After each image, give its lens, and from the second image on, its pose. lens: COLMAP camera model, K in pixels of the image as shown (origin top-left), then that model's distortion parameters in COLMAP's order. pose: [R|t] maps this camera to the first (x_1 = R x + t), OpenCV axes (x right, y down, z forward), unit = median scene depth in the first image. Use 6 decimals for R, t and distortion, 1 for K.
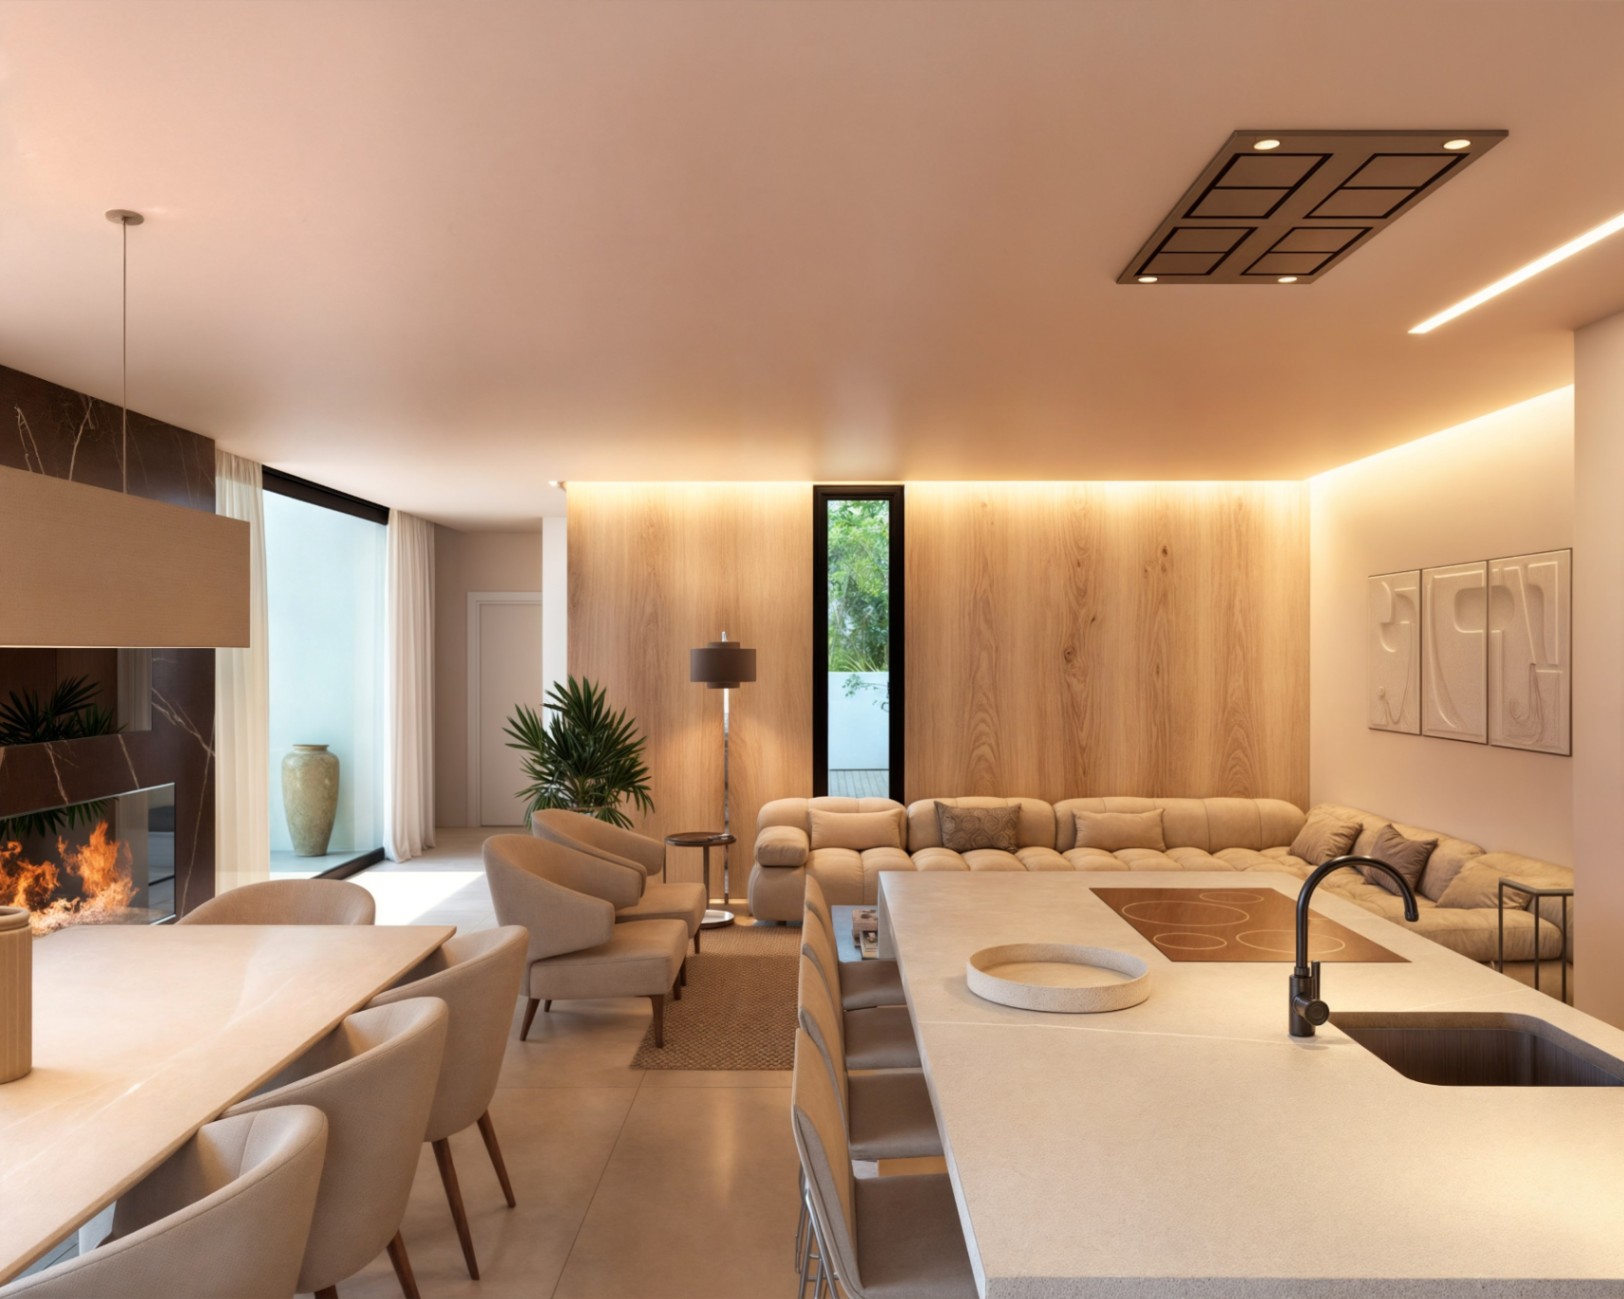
lens RADIAL K [[1274.0, 0, 812.0], [0, 1274.0, 649.5], [0, 0, 1]] dist [-0.003876, -0.002273]
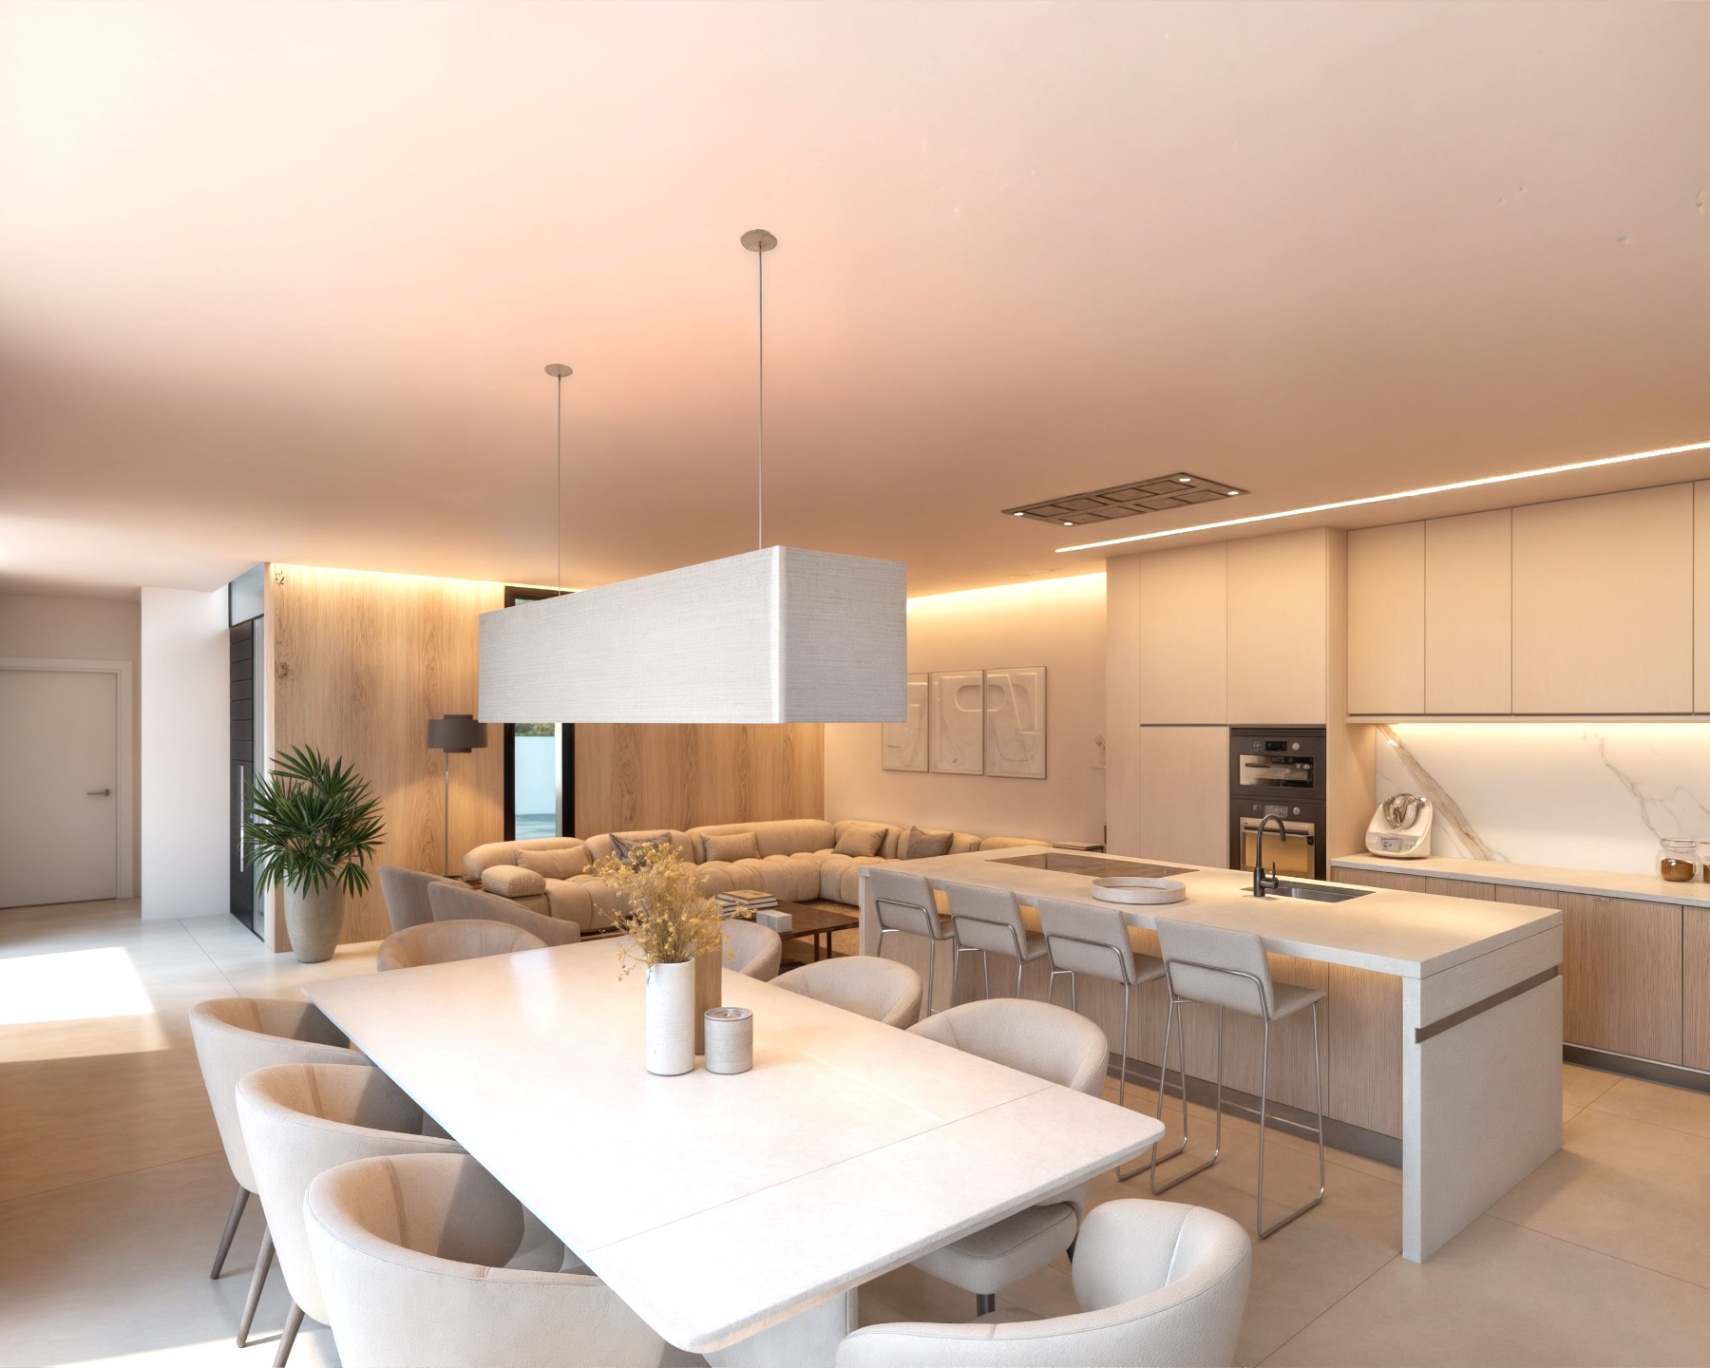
lens RADIAL K [[1028.5, 0, 858.4], [0, 1028.5, 720.5], [0, 0, 1]] dist [0.001630, 0.000404]
pose [[0.768918, -0.001533, 0.639346, -0.389981], [-0.002784, 0.999980, 0.005746, -0.006523], [-0.639342, -0.006198, 0.768898, 0.024047]]
